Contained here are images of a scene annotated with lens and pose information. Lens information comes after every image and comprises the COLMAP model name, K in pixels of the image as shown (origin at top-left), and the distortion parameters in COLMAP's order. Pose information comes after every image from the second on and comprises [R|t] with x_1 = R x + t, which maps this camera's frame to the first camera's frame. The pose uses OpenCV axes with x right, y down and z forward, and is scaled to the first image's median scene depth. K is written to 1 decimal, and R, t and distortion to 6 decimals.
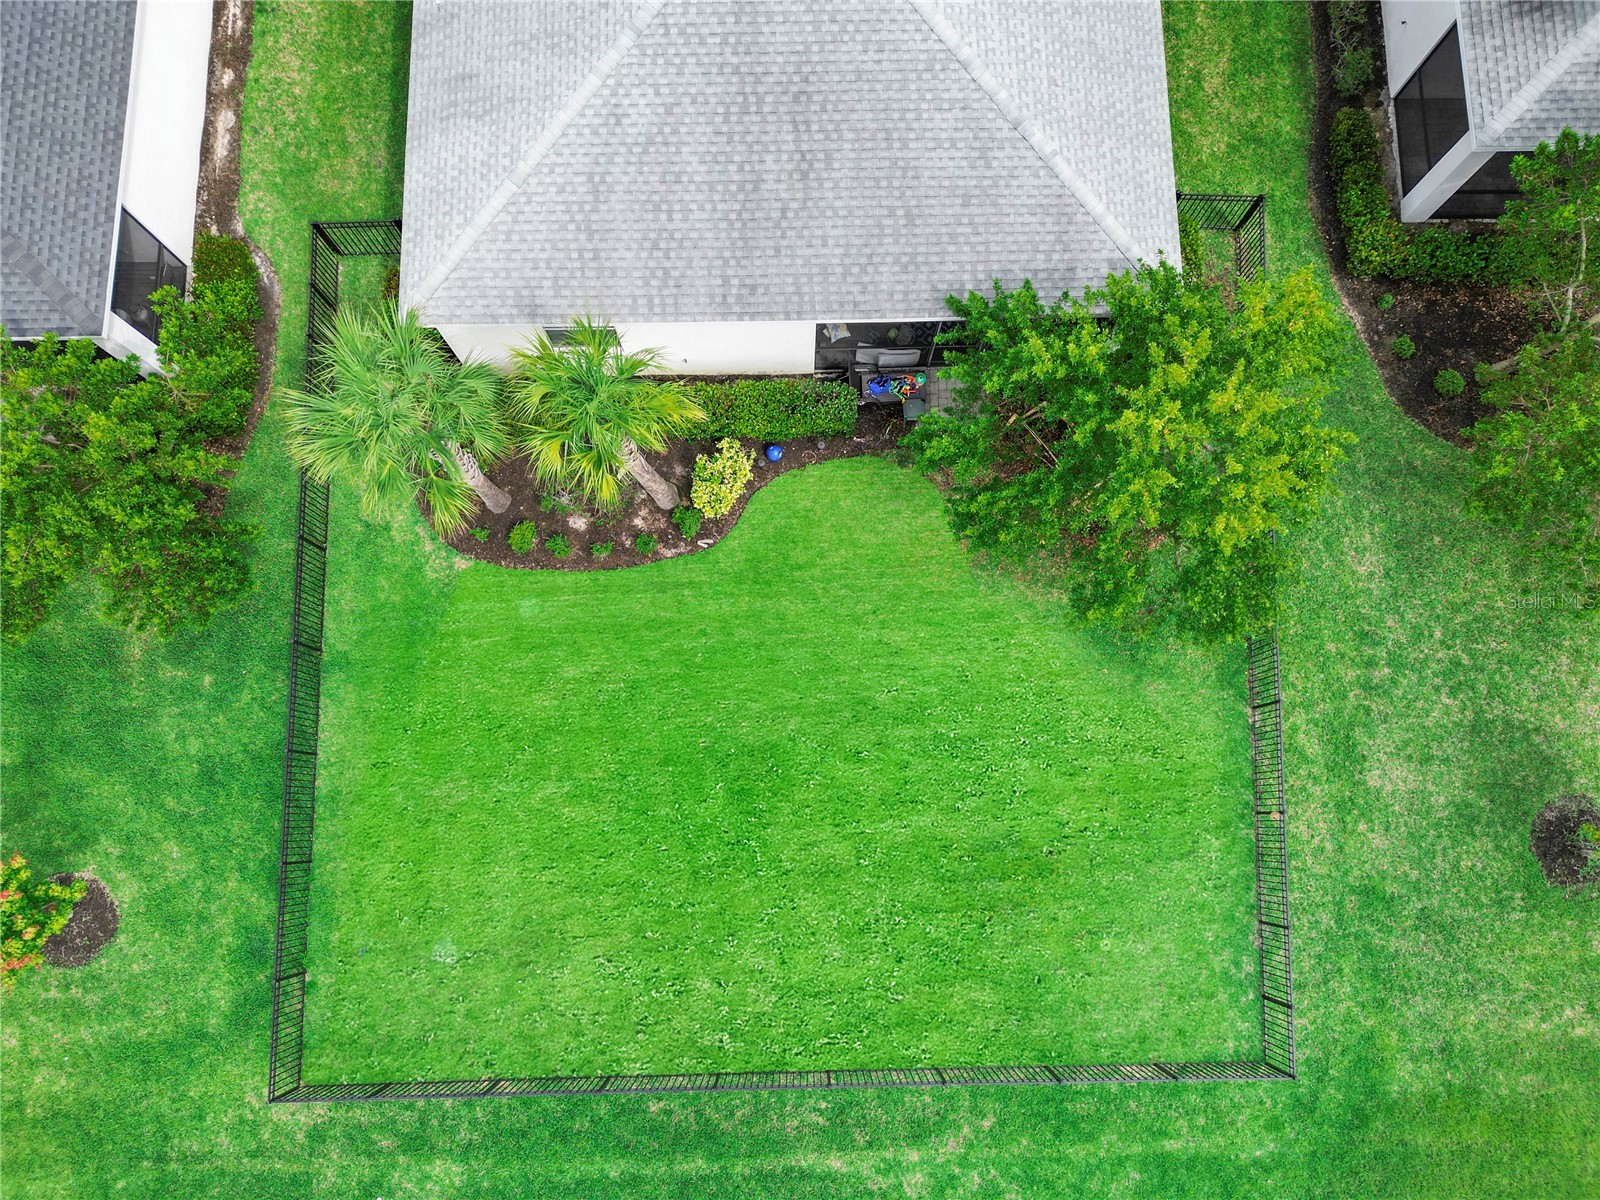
lens RADIAL K [[1178.5, 0, 793.4], [0, 1178.5, 602.4], [0, 0, 1]] dist [0.023103, -0.007107]
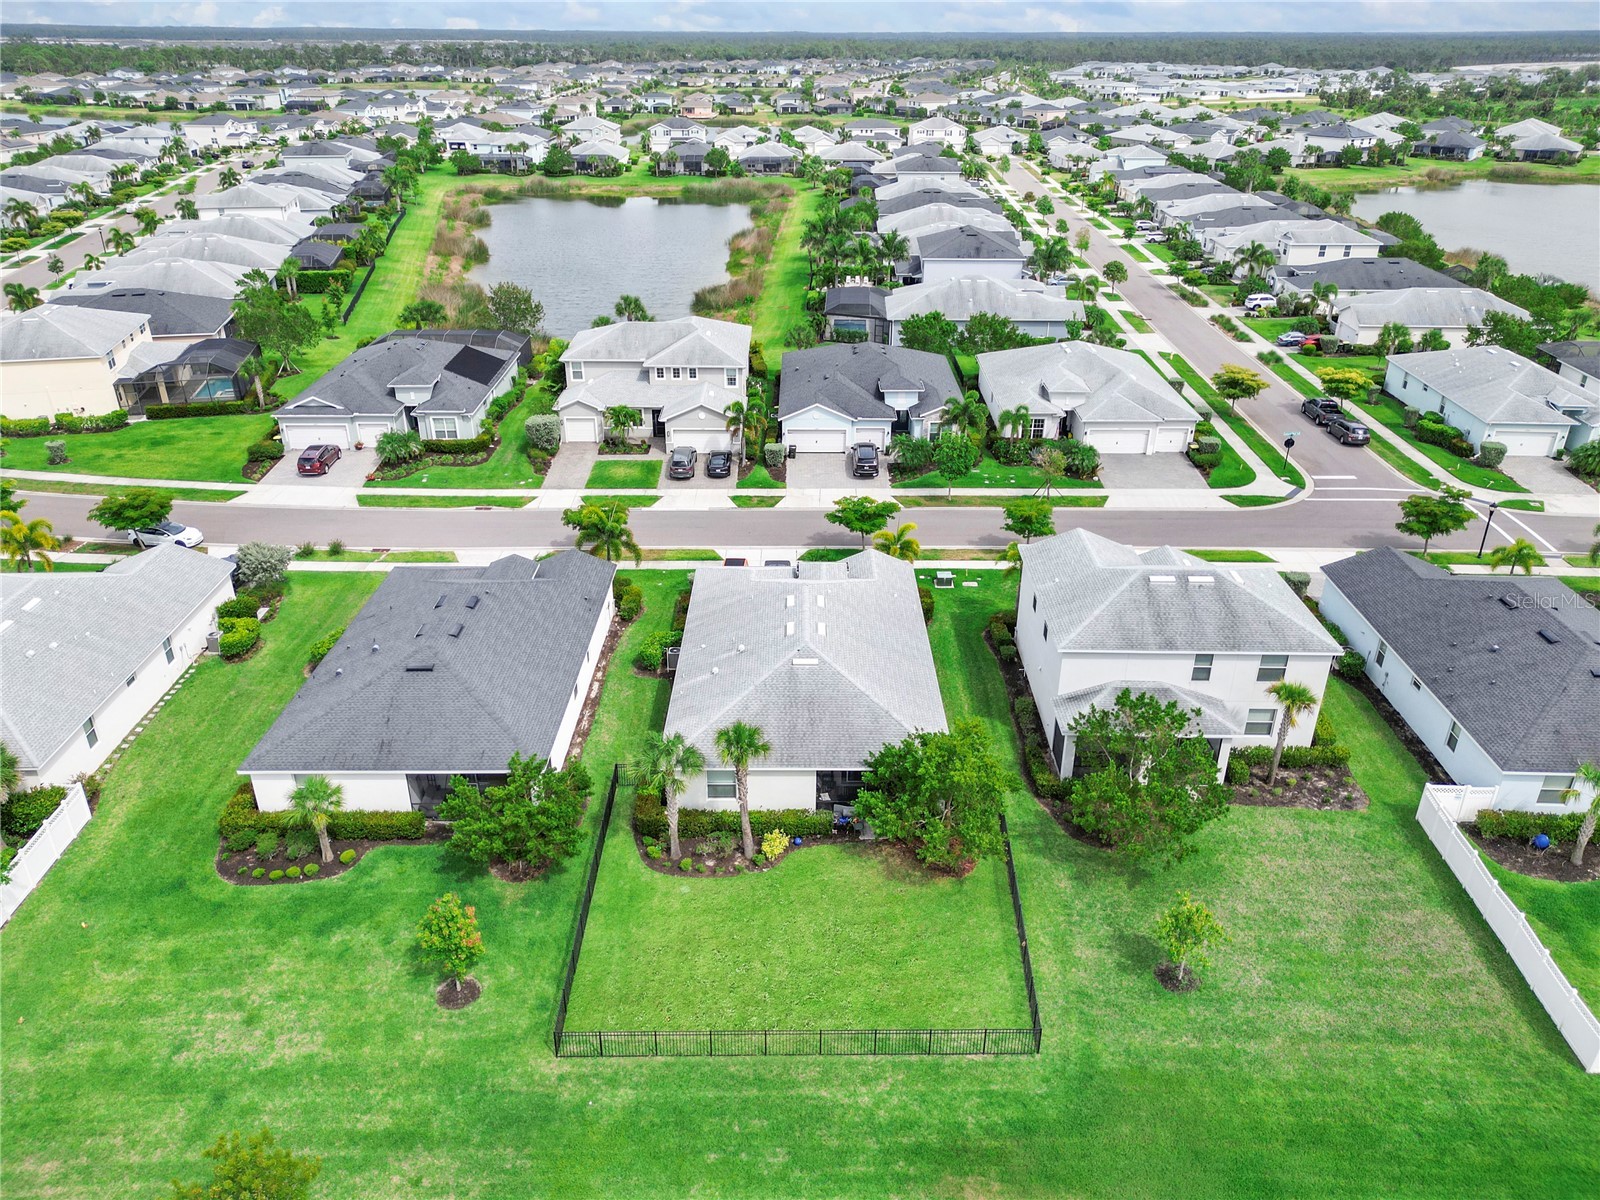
lens RADIAL K [[1178.5, 0, 802.4], [0, 1178.5, 600.4], [0, 0, 1]] dist [0.023103, -0.007107]
pose [[0.999914, 0.009872, -0.008660, 0.008730], [-0.012877, 0.607625, -0.794120, 1.494671], [-0.002578, 0.794163, 0.607699, -0.815568]]
